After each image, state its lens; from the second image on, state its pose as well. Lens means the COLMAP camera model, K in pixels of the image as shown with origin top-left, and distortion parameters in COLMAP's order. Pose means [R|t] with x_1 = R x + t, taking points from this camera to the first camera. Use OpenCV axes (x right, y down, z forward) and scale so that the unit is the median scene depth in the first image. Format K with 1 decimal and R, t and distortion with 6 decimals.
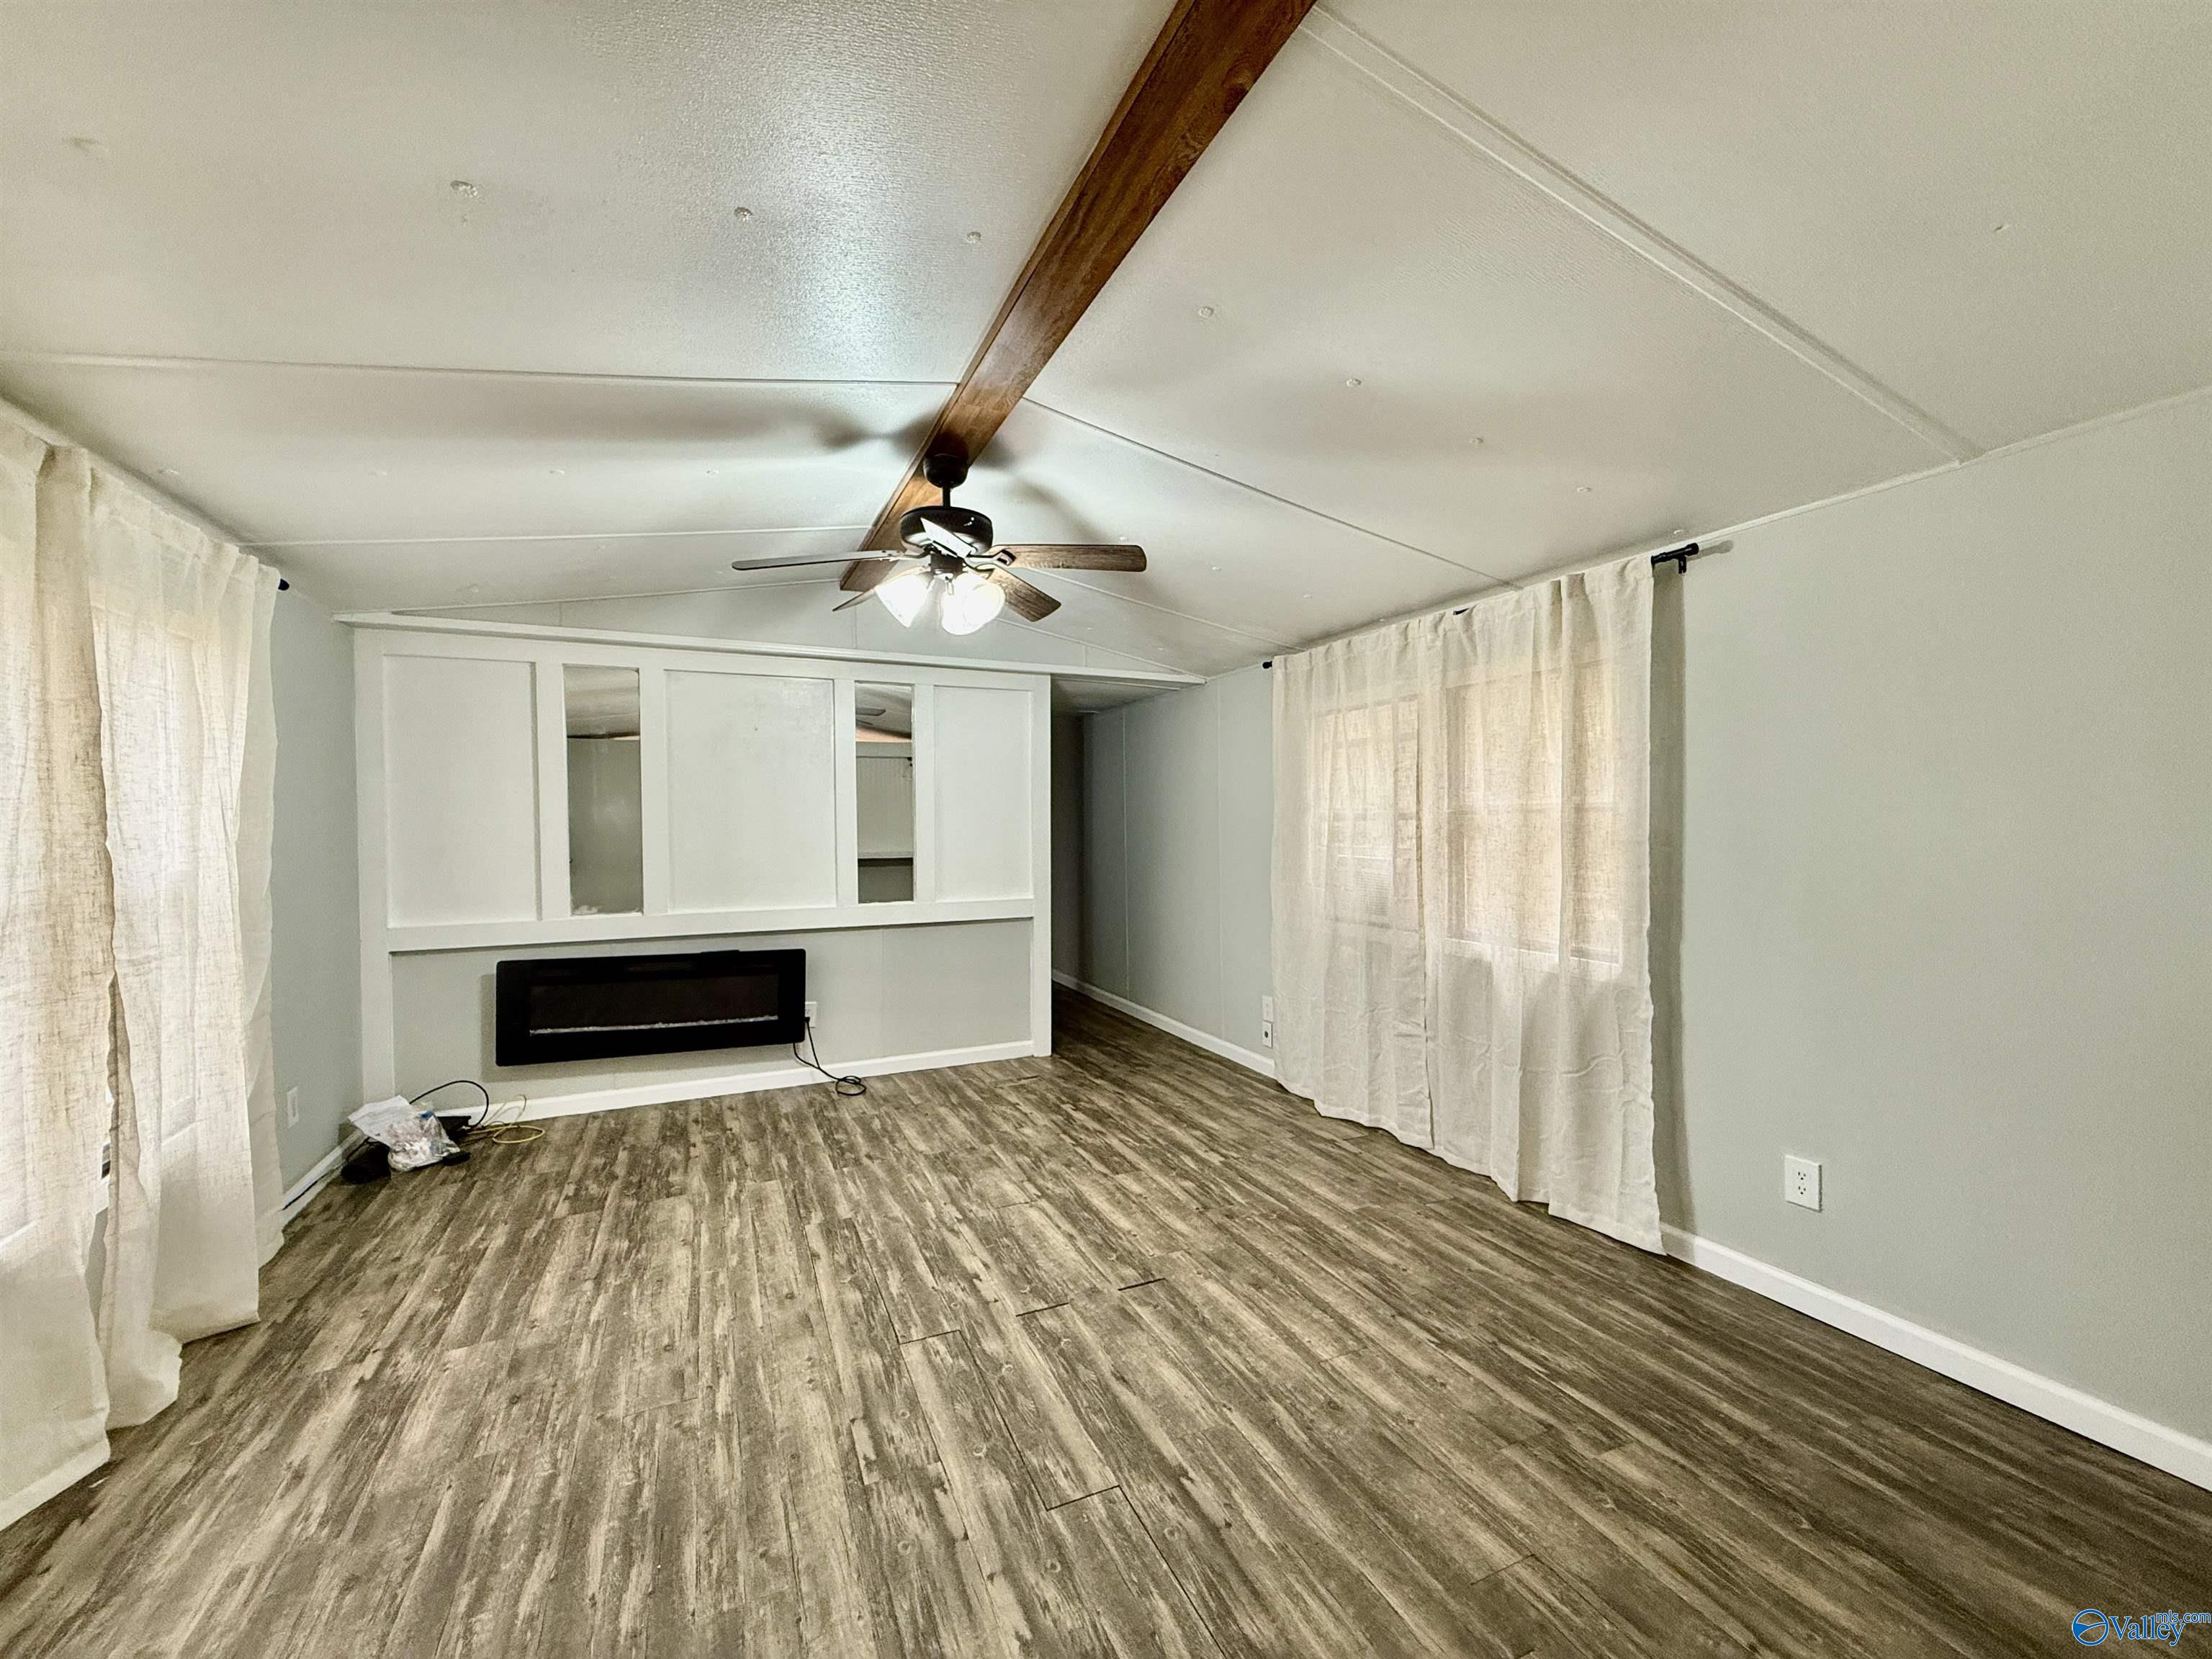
lens RADIAL K [[878.7, 0, 1101.3], [0, 878.7, 836.6], [0, 0, 1]] dist [-0.000278, 0.000174]
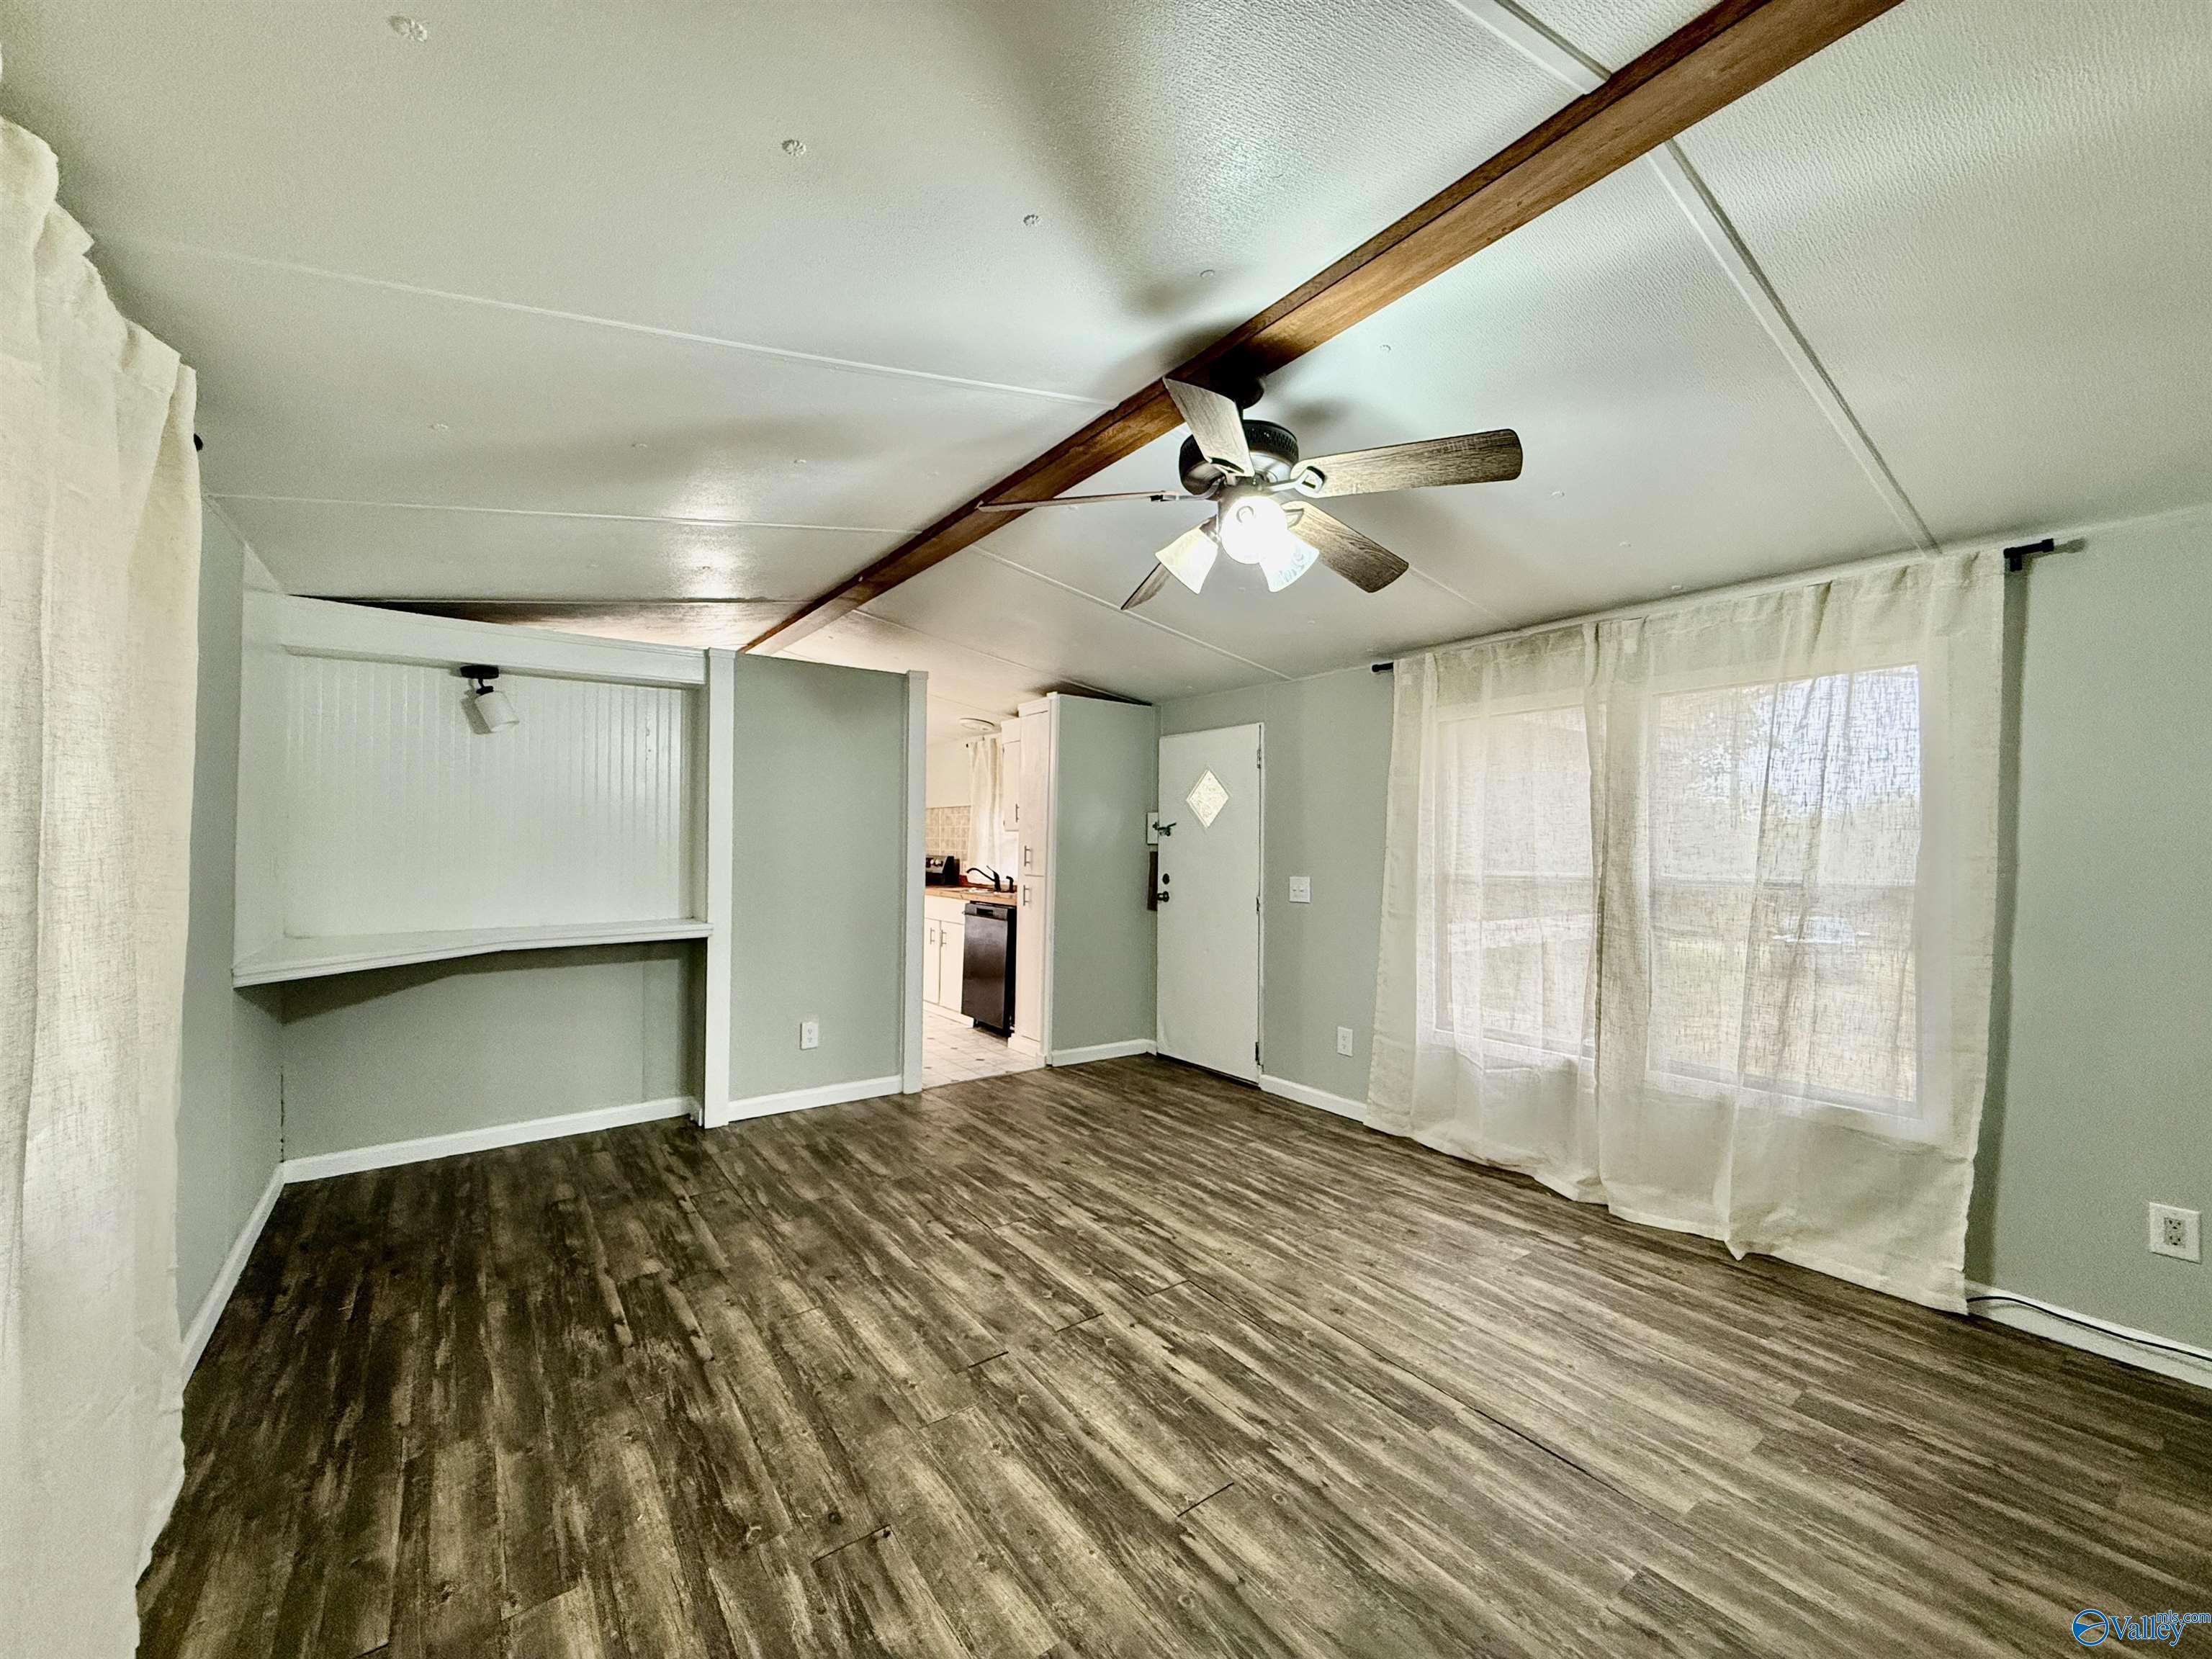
lens RADIAL K [[878.7, 0, 1101.3], [0, 878.7, 836.6], [0, 0, 1]] dist [-0.000278, 0.000174]
pose [[-0.979633, -0.000920, -0.200795, 0.102148], [-0.004148, 0.999869, 0.015654, -0.027438], [0.200754, 0.016168, -0.979508, 1.793439]]
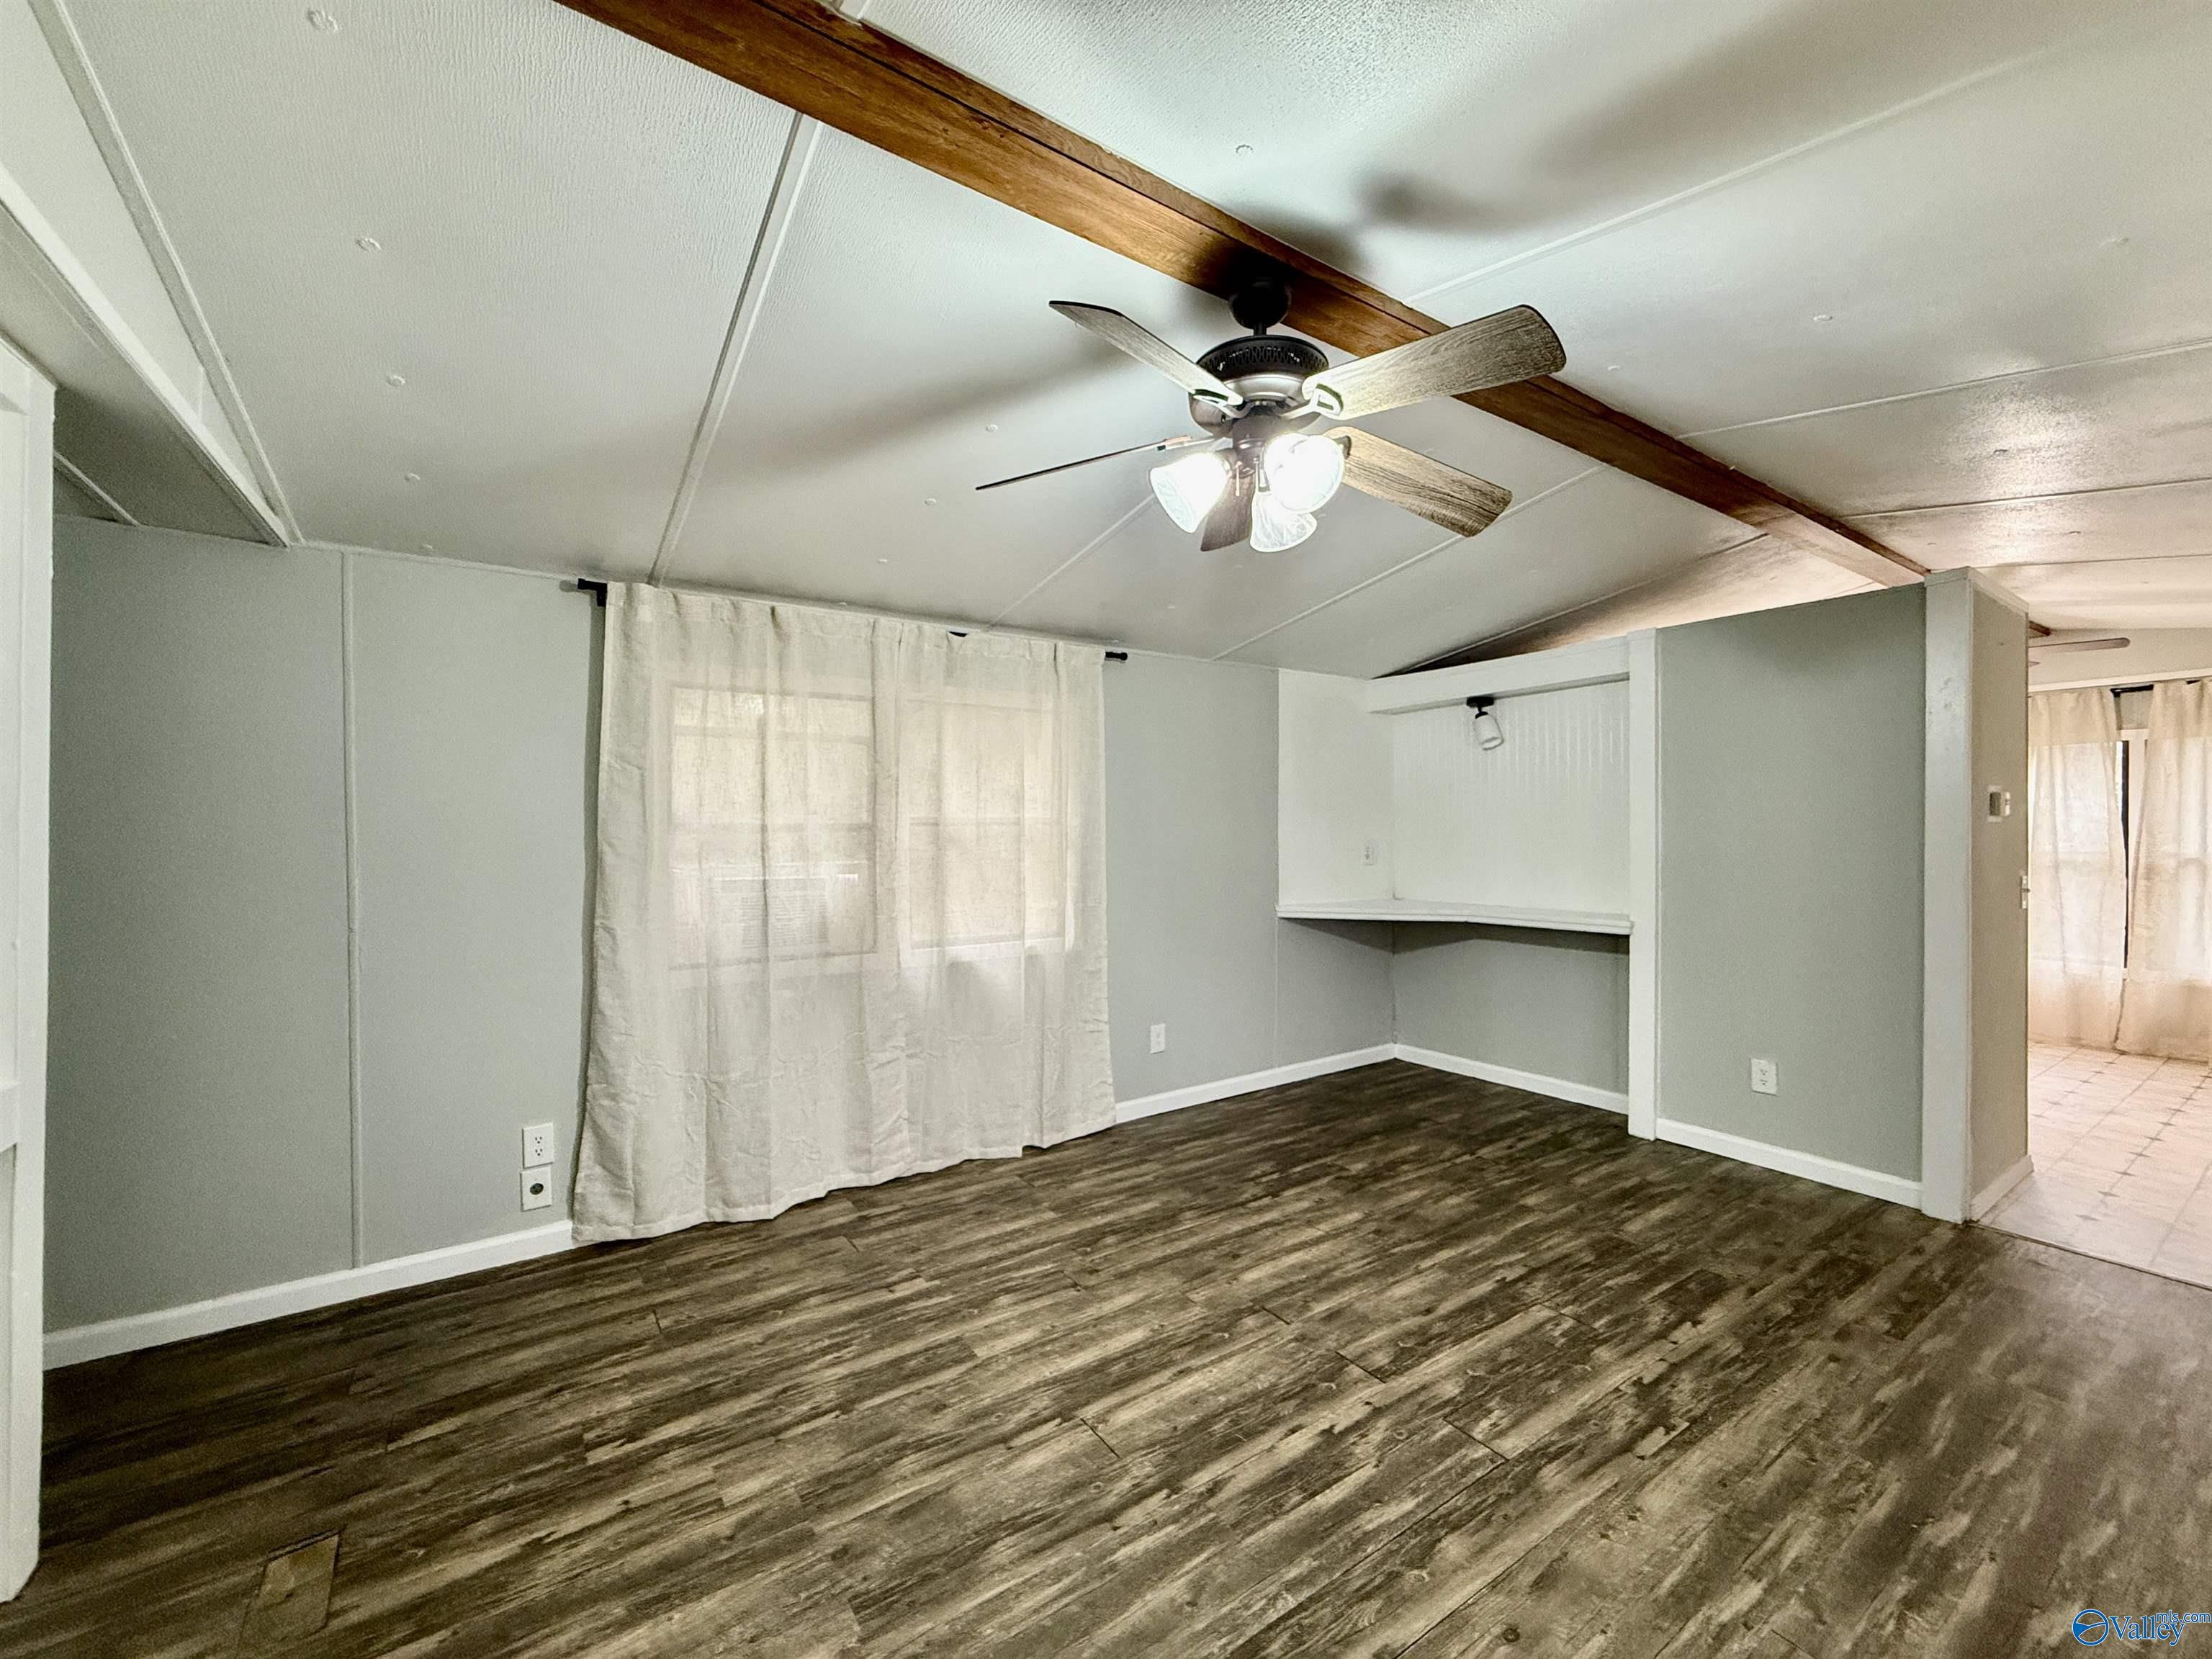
lens RADIAL K [[878.7, 0, 1101.3], [0, 878.7, 836.6], [0, 0, 1]] dist [-0.000278, 0.000174]
pose [[-0.159101, 0.000029, 0.987262, -0.833458], [0.022586, 0.999738, 0.003610, -0.016027], [-0.987004, 0.022872, -0.159060, 1.266571]]
